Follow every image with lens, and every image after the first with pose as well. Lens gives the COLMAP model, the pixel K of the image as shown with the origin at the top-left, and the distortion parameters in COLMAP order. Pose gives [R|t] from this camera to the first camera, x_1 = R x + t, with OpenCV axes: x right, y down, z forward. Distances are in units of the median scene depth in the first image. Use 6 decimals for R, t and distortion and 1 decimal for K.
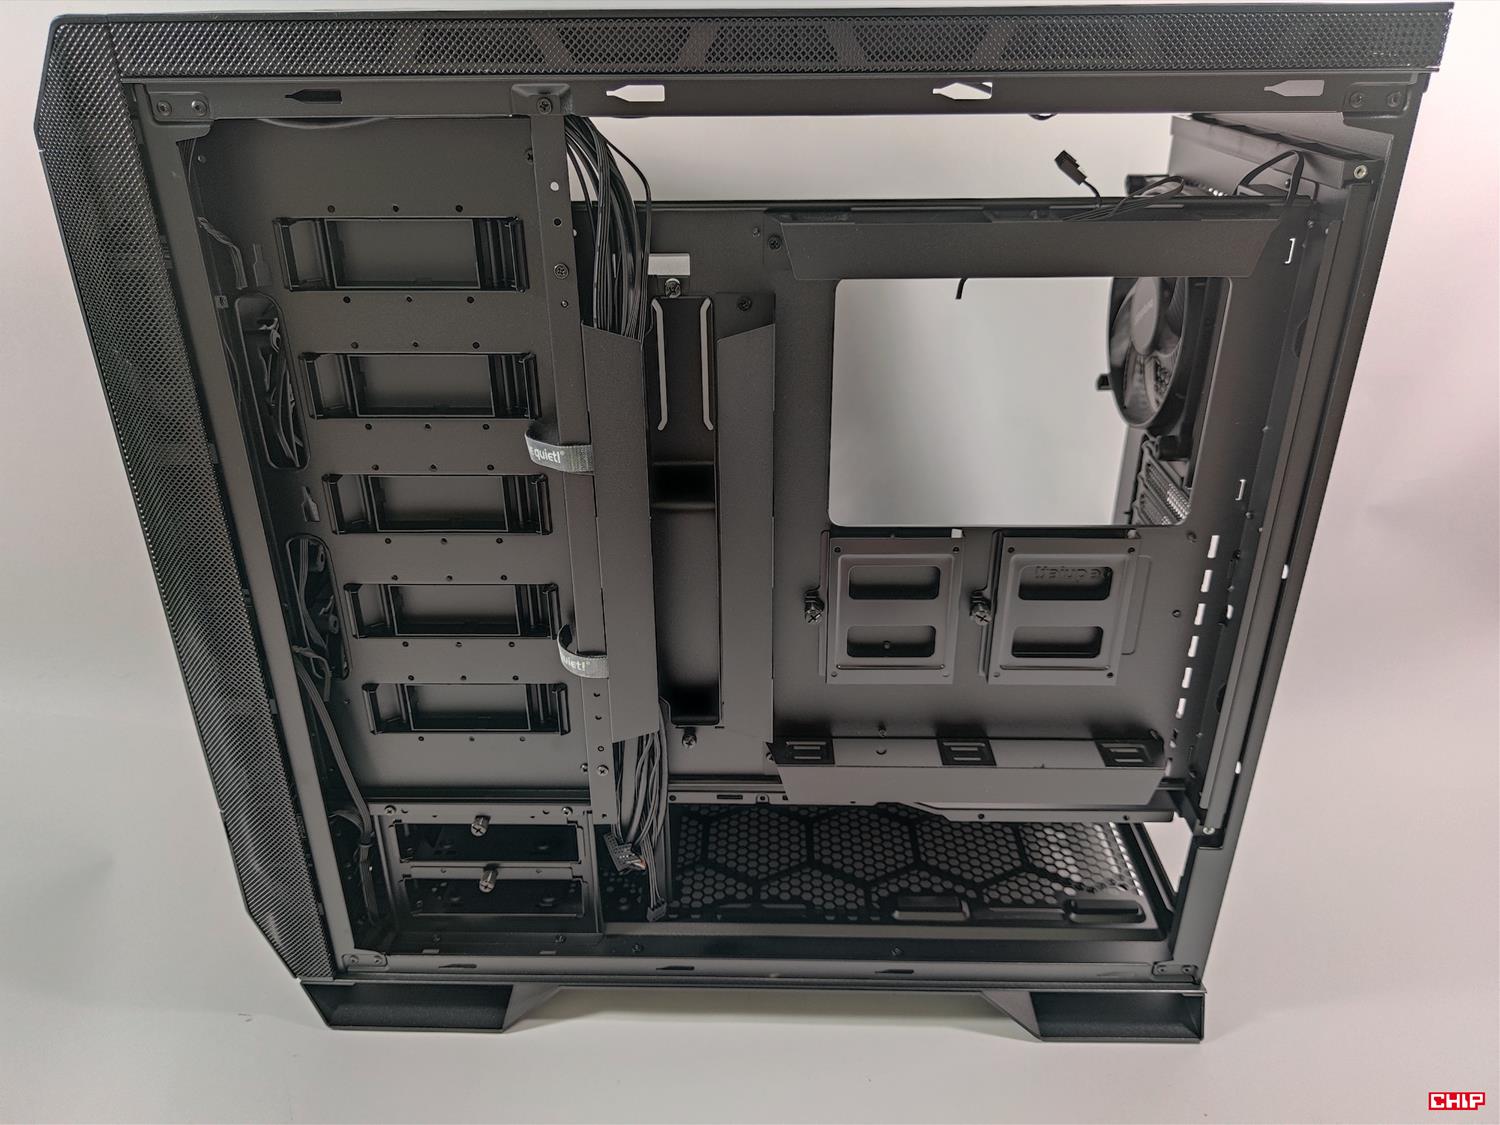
lens RADIAL K [[1116.6, 0, 755.8], [0, 1116.6, 551.0], [0, 0, 1]] dist [0.040612, -0.054725]
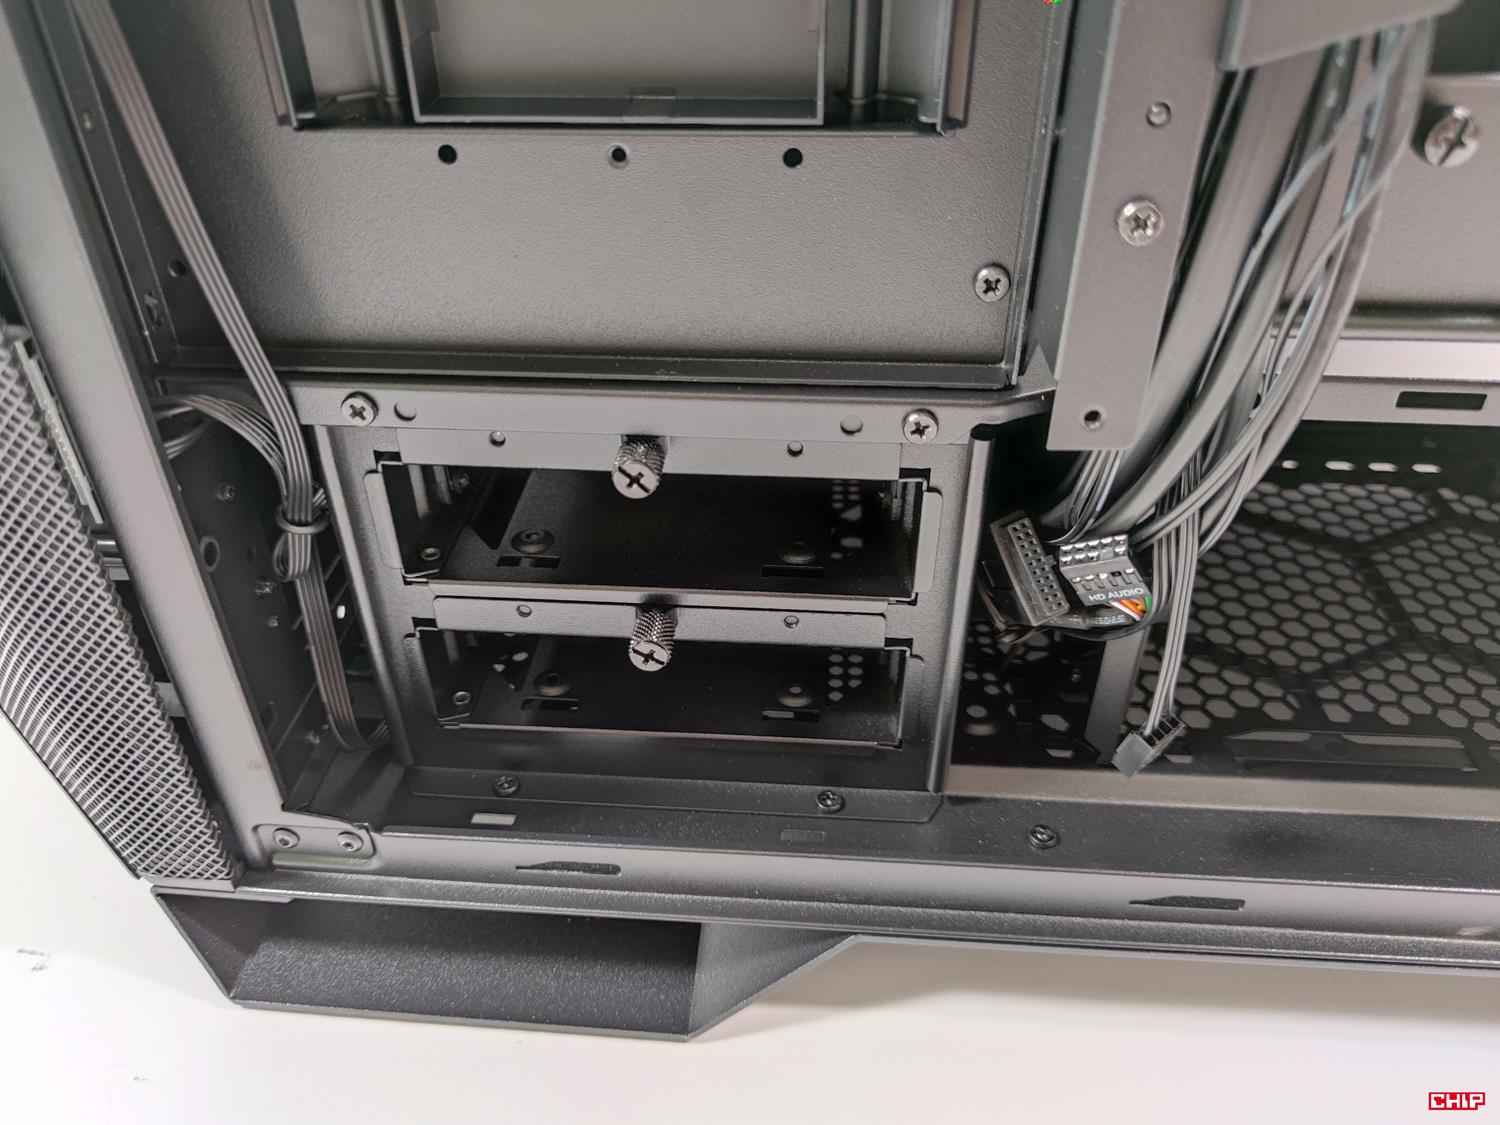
lens RADIAL K [[1116.6, 0, 746.3], [0, 1116.6, 571.3], [0, 0, 1]] dist [0.040612, -0.054725]
pose [[0.998534, 0.029006, -0.045697, -0.192906], [-0.020963, 0.985639, 0.167561, 0.212324], [0.049901, -0.166358, 0.984802, 0.658149]]
